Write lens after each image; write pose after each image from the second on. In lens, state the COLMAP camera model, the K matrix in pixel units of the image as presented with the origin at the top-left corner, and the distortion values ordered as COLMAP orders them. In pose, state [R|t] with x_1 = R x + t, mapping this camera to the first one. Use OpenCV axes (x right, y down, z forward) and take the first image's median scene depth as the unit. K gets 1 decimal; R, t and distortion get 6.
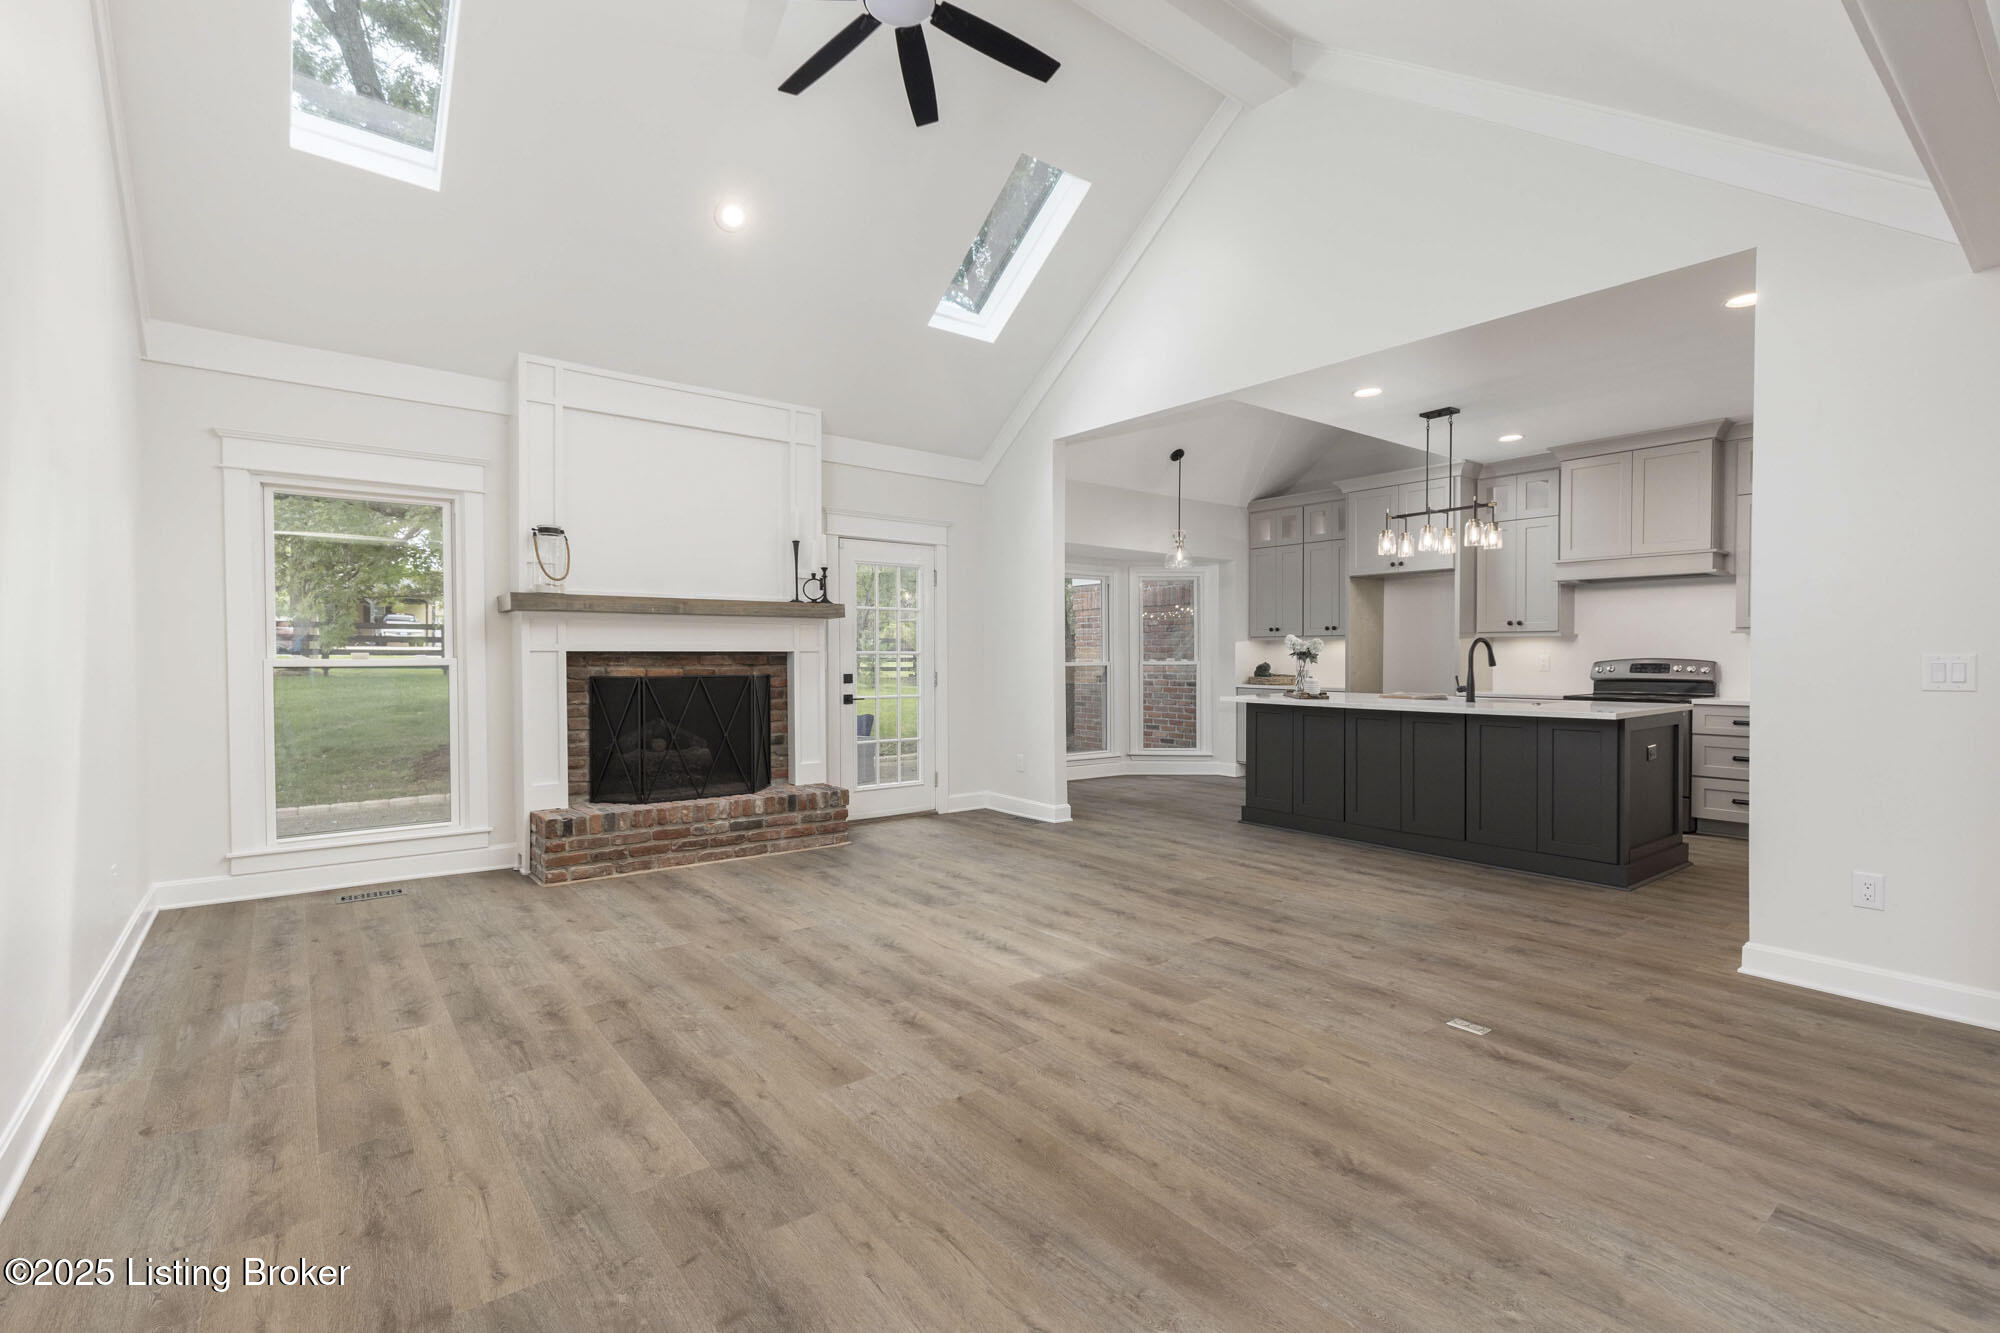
lens RADIAL K [[910.3, 0, 995.1], [0, 910.3, 655.8], [0, 0, 1]] dist [0.009219, -0.000581]
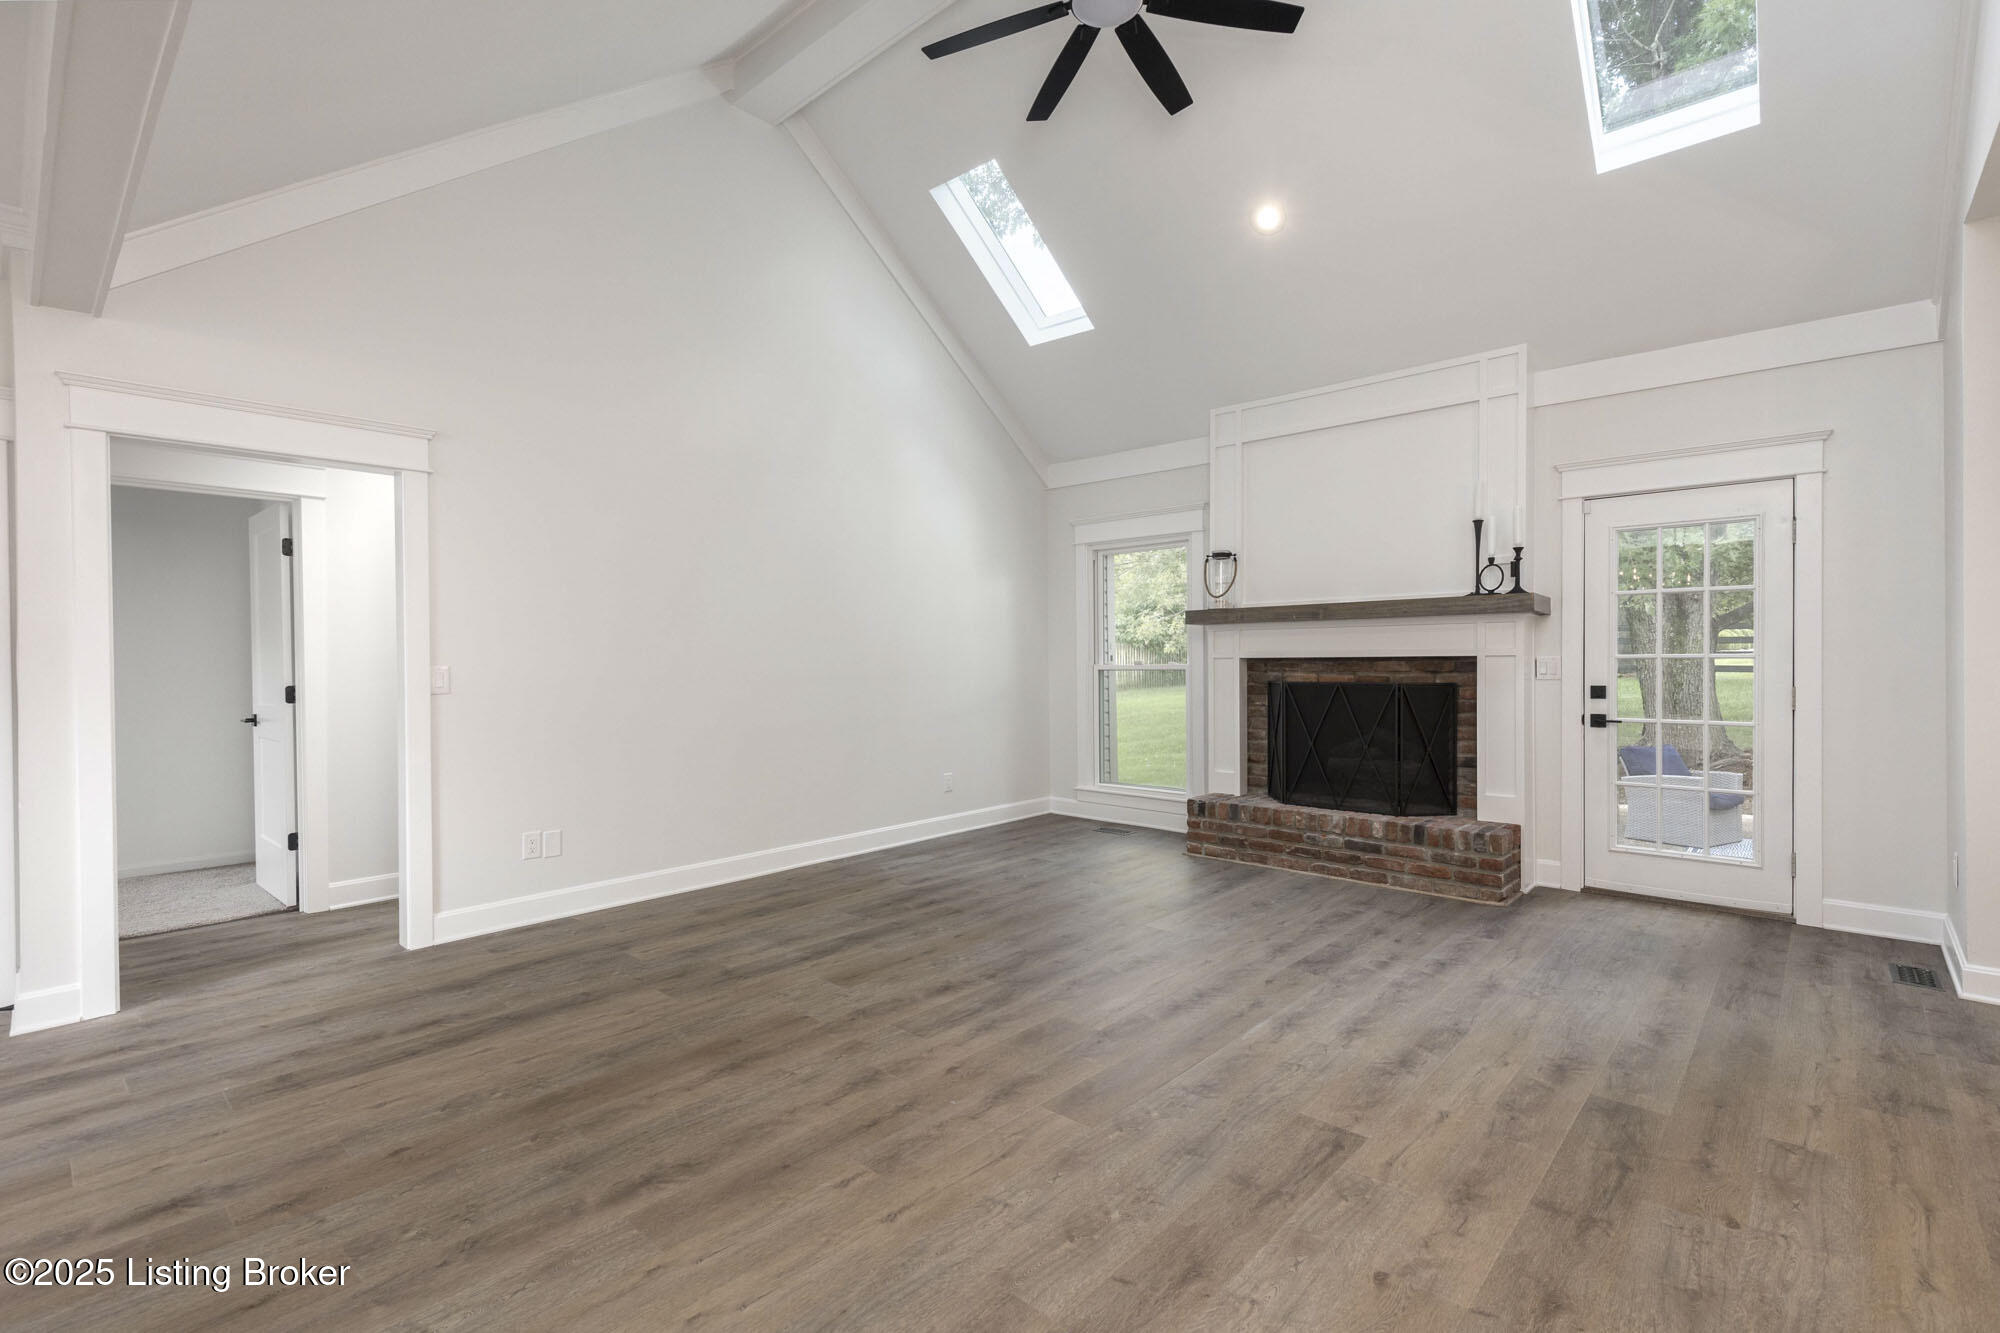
lens RADIAL K [[912.1, 0, 987.9], [0, 912.1, 671.7], [0, 0, 1]] dist [0.010961, 0.000098]
pose [[0.161811, 0.010514, -0.986766, 0.753965], [0.006037, 0.999914, 0.011644, -0.004289], [0.986803, -0.007841, 0.161734, 0.632693]]
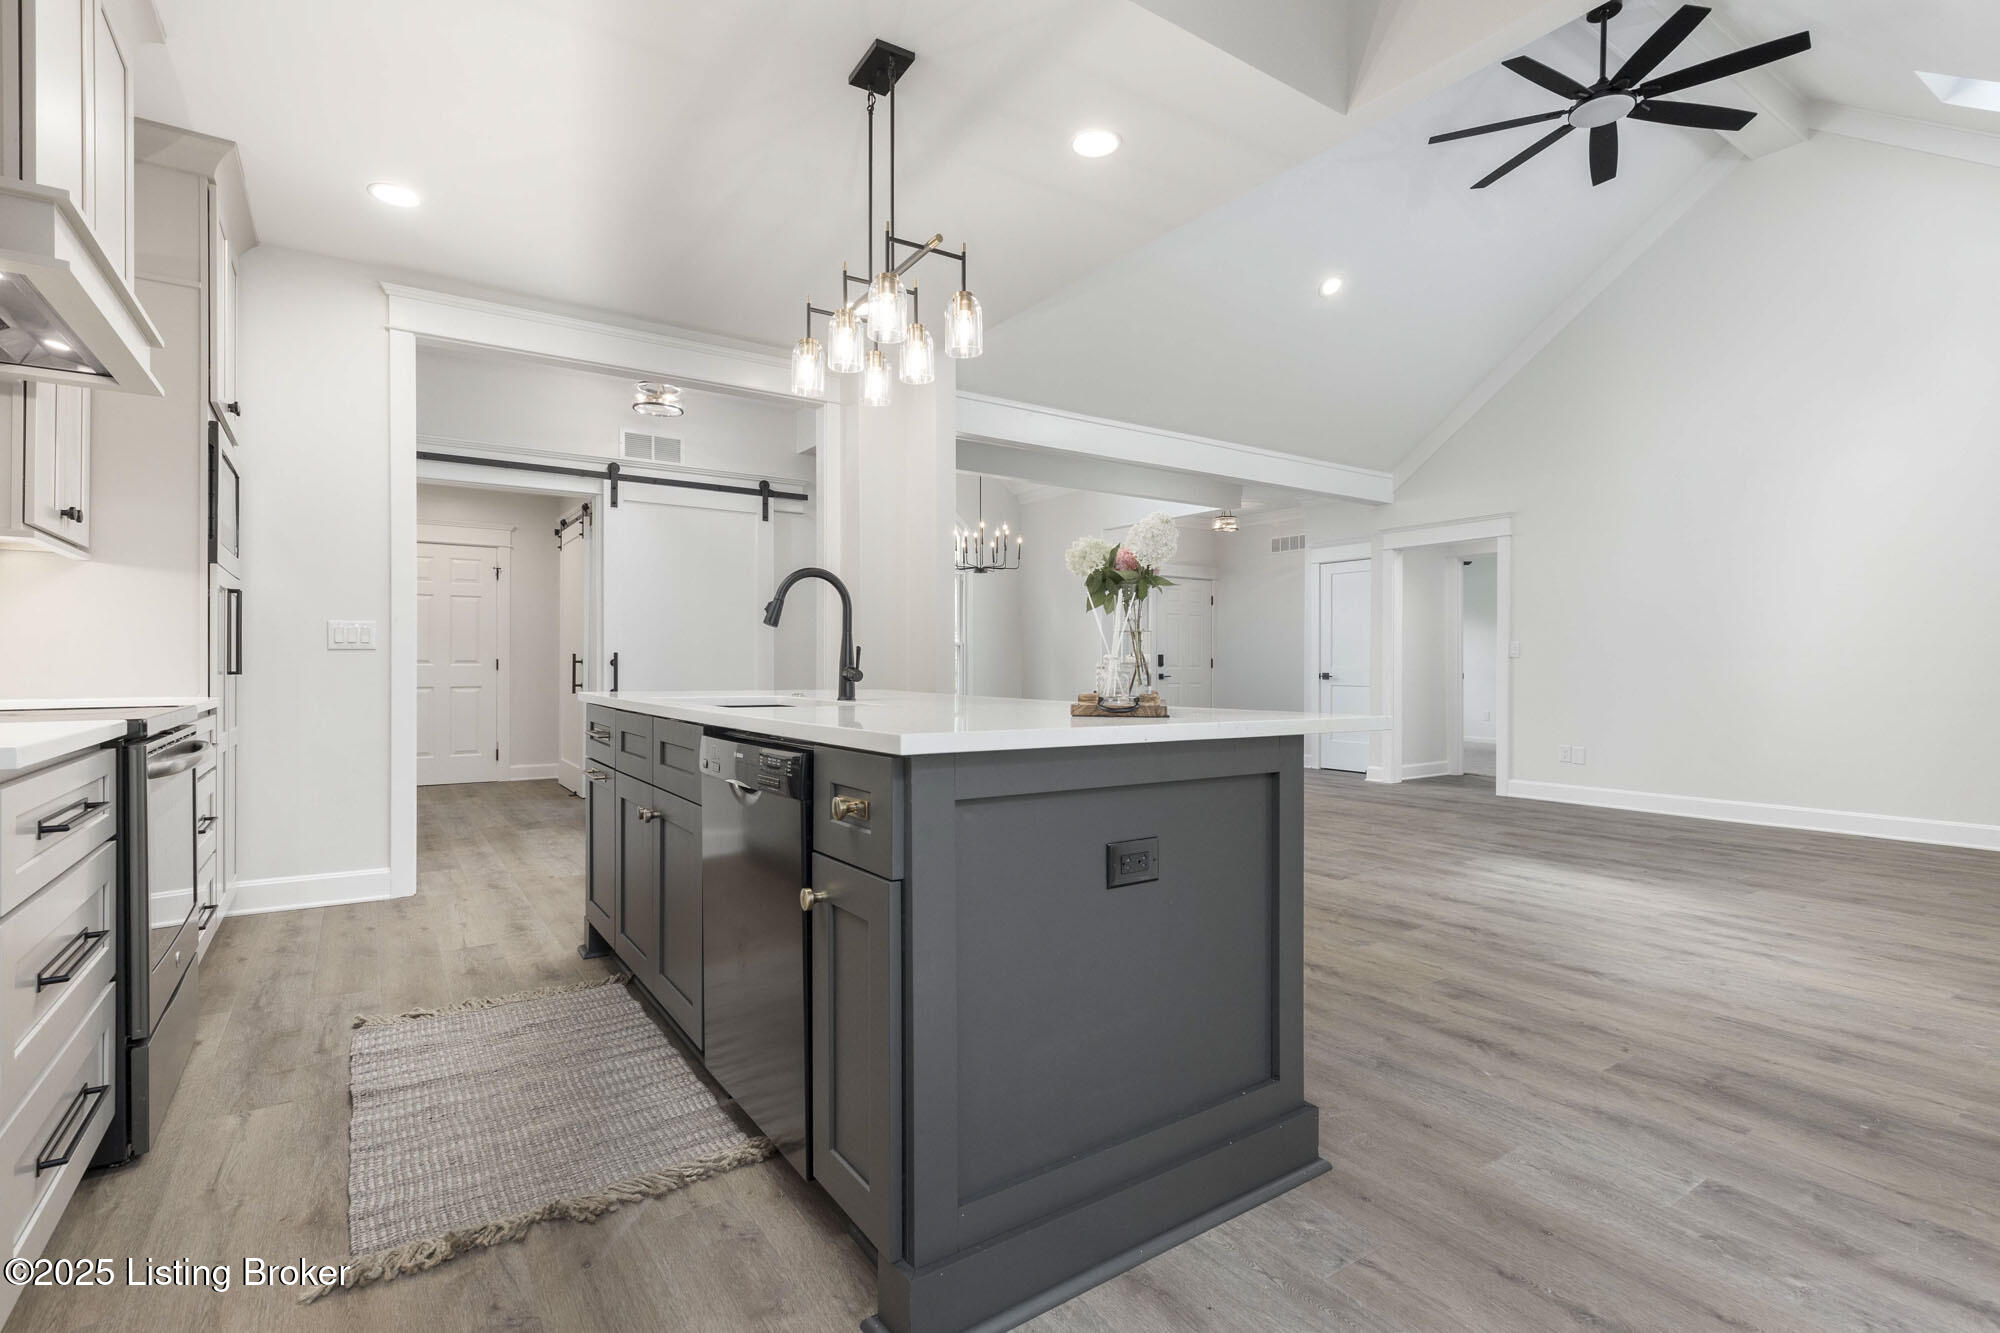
lens RADIAL K [[928.6, 0, 986.7], [0, 928.6, 671.9], [0, 0, 1]] dist [0.011071, 0.000663]
pose [[-0.997565, -0.001772, 0.069721, 0.568386], [-0.001206, 0.999966, 0.008158, 0.041317], [-0.069734, 0.008054, -0.997533, 2.071310]]
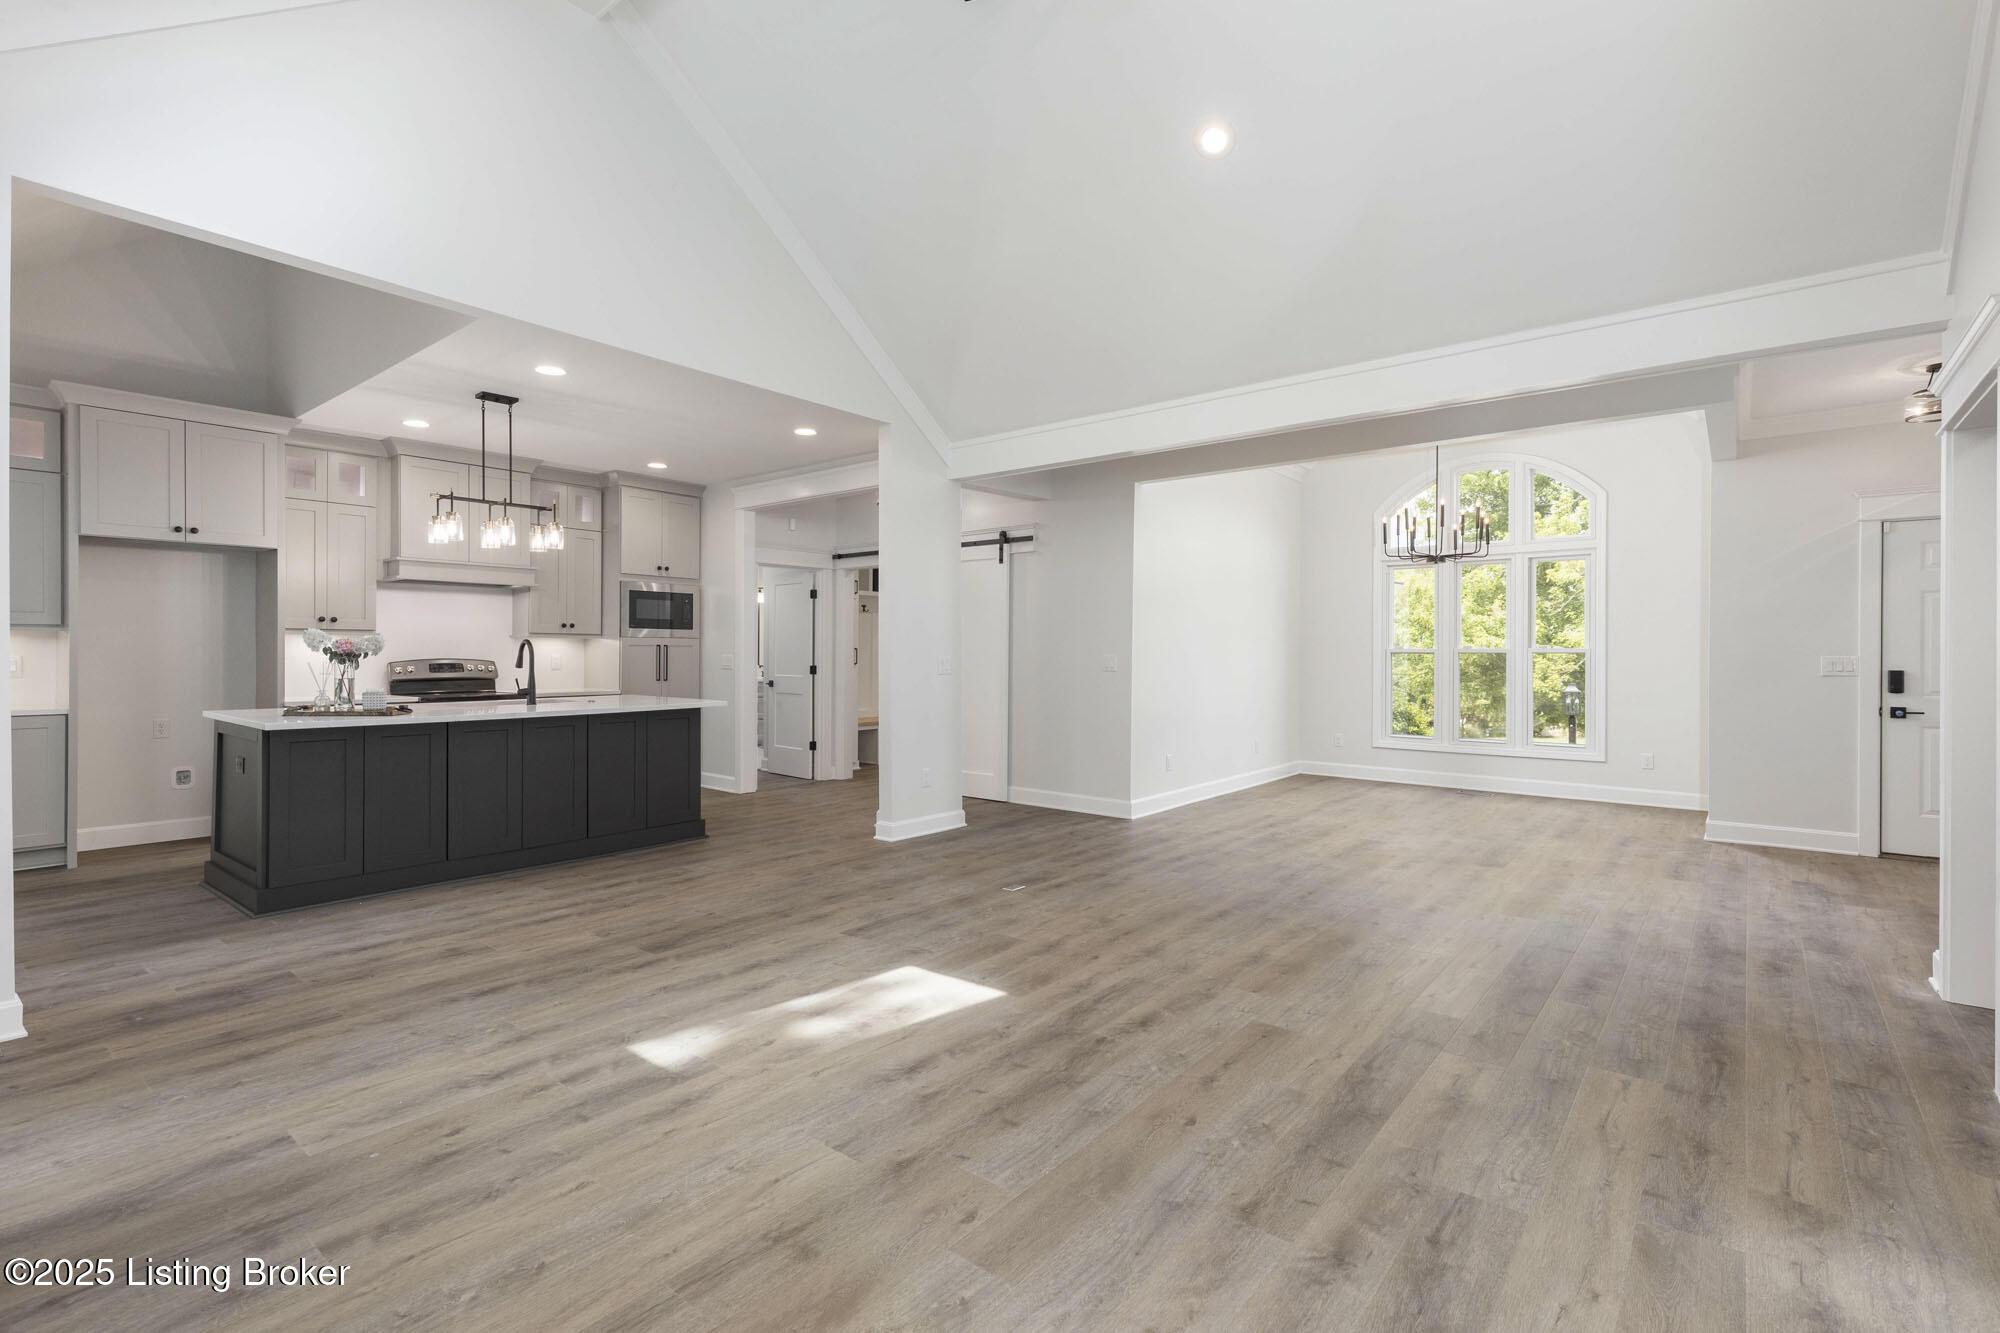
lens RADIAL K [[910.3, 0, 995.1], [0, 910.3, 655.8], [0, 0, 1]] dist [0.009219, -0.000581]
pose [[-0.223335, -0.002398, 0.974739, -0.764042], [-0.002273, 0.999996, 0.001940, -0.007335], [-0.974739, -0.001783, -0.223340, 1.012012]]
